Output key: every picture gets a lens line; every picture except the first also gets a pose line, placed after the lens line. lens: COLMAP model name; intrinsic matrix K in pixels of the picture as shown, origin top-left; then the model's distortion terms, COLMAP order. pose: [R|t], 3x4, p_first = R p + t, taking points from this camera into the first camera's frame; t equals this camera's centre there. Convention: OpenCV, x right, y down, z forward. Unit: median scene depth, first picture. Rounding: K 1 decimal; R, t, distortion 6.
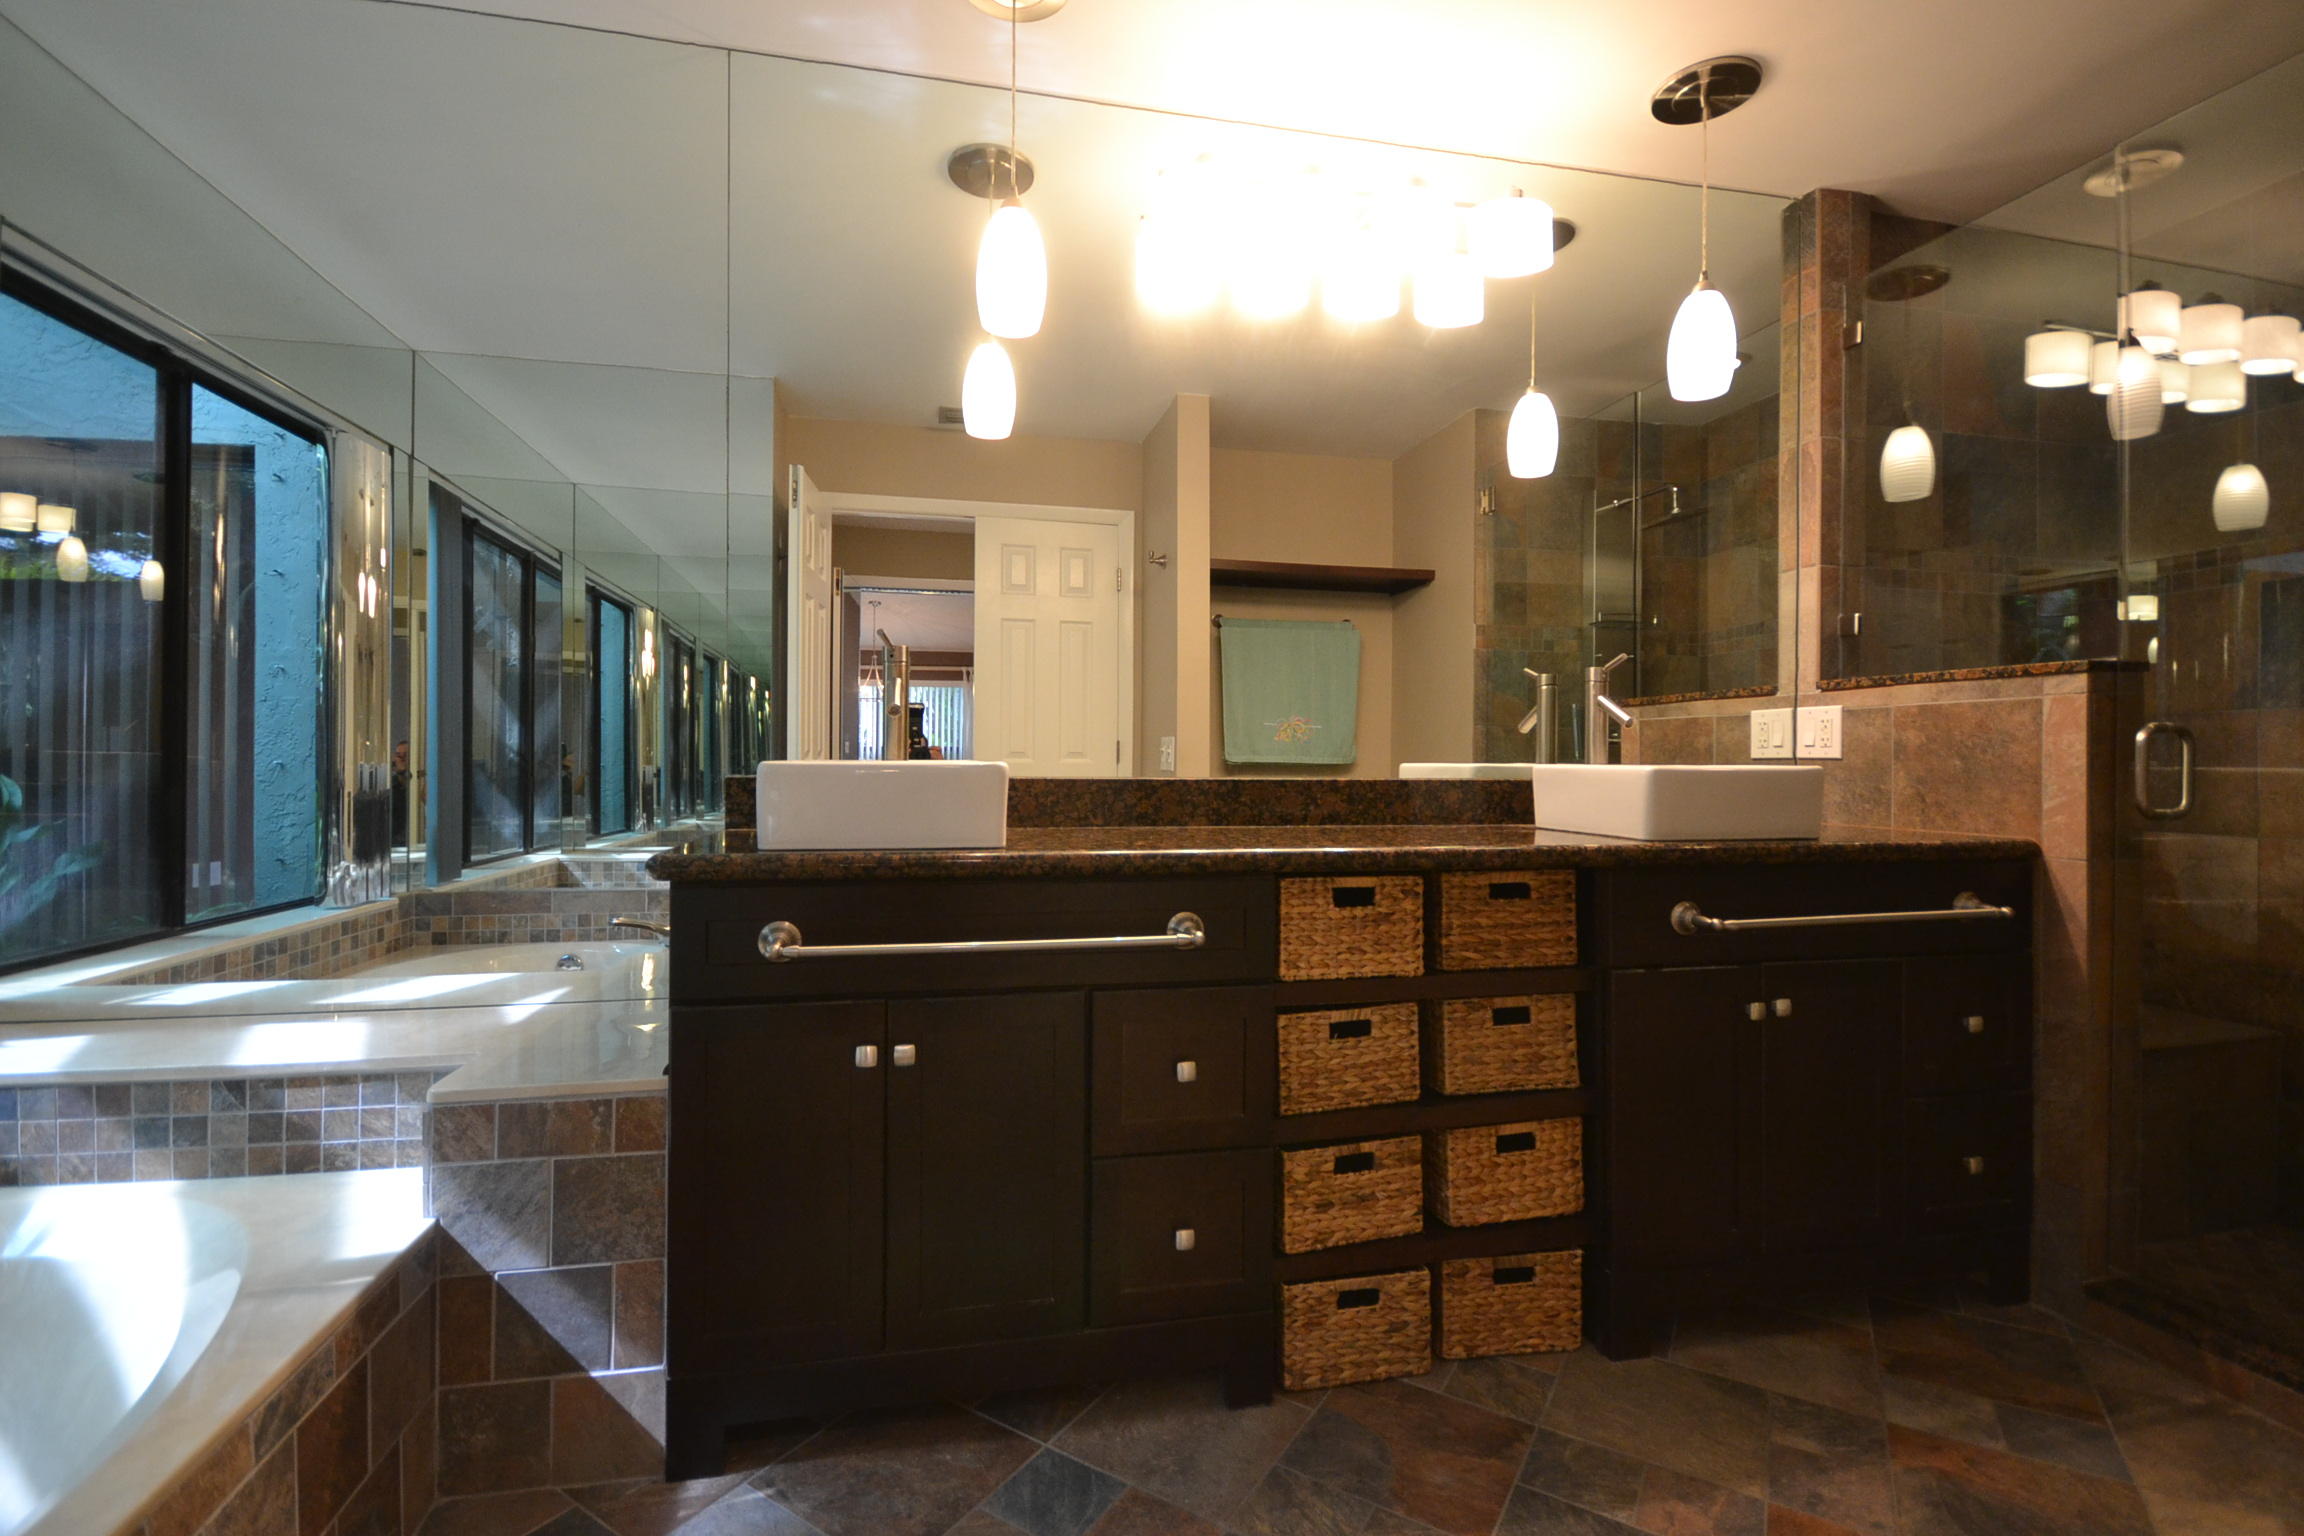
lens RADIAL K [[1020.4, 0, 1144.1], [0, 1020.4, 762.7], [0, 0, 1]] dist [0.009104, -0.011944]
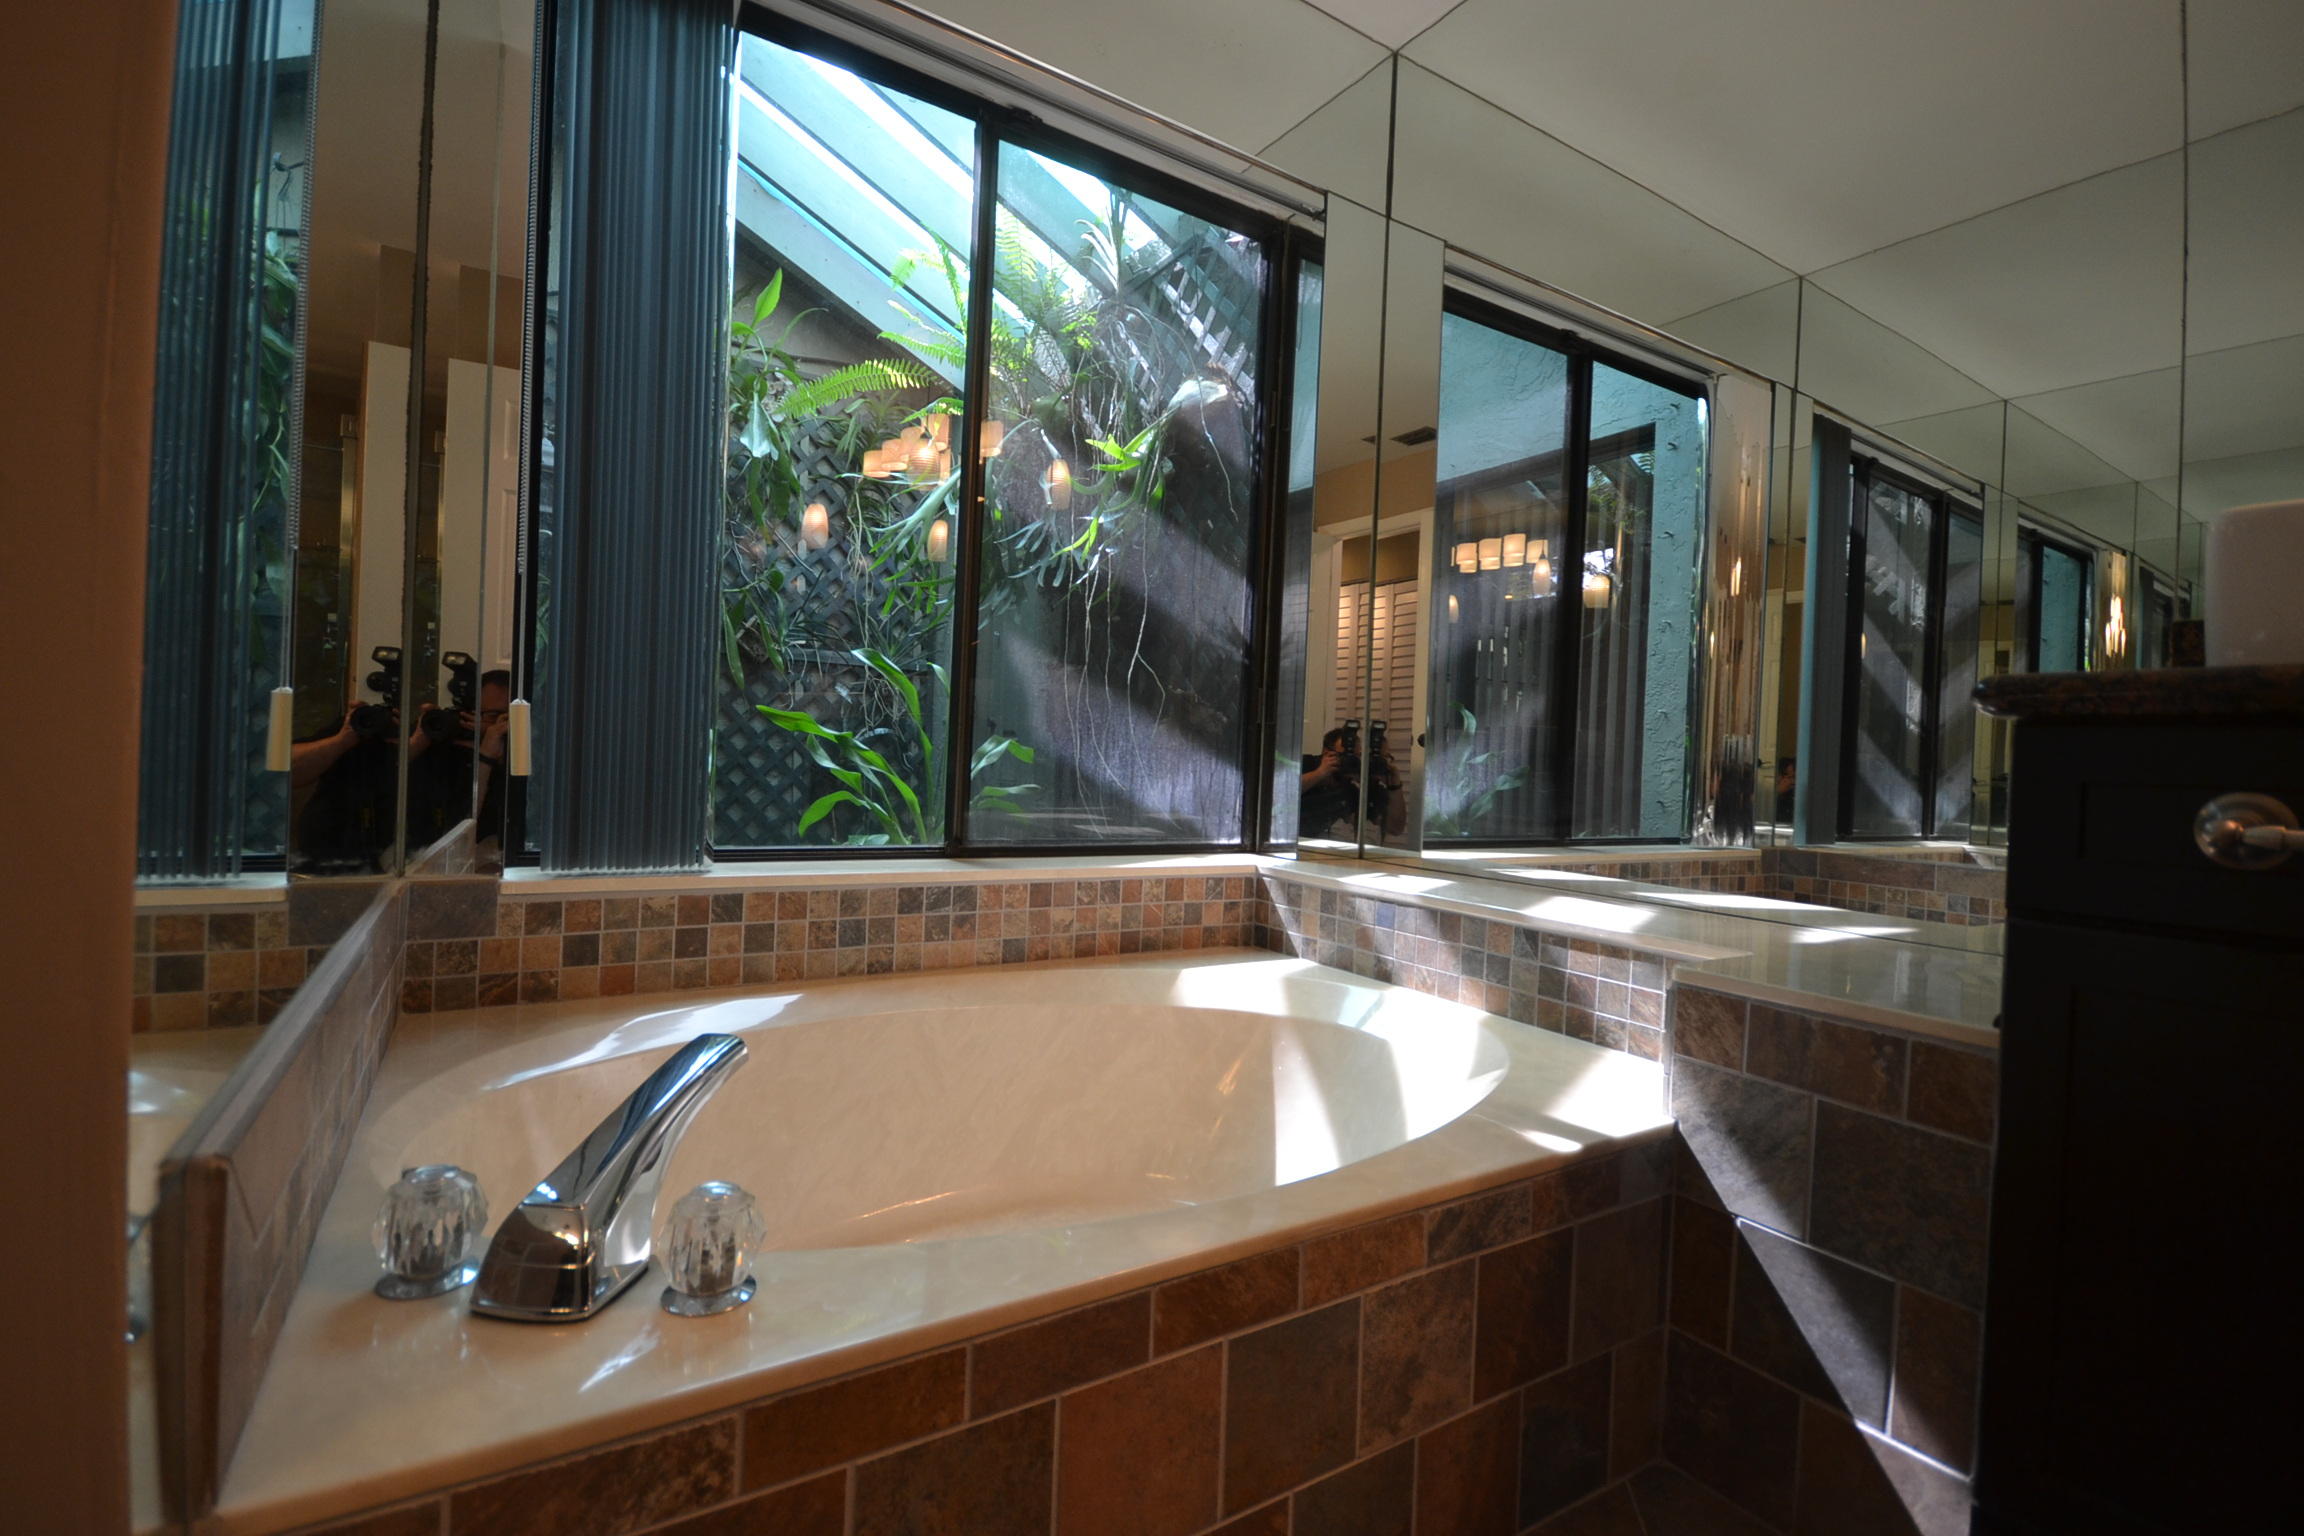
lens RADIAL K [[1020.4, 0, 1144.1], [0, 1020.4, 762.7], [0, 0, 1]] dist [0.009104, -0.011944]
pose [[0.338706, 0.012508, -0.940809, -0.053219], [-0.037796, 0.999285, -0.000322, 0.160668], [0.940133, 0.035668, 0.338937, 0.279952]]
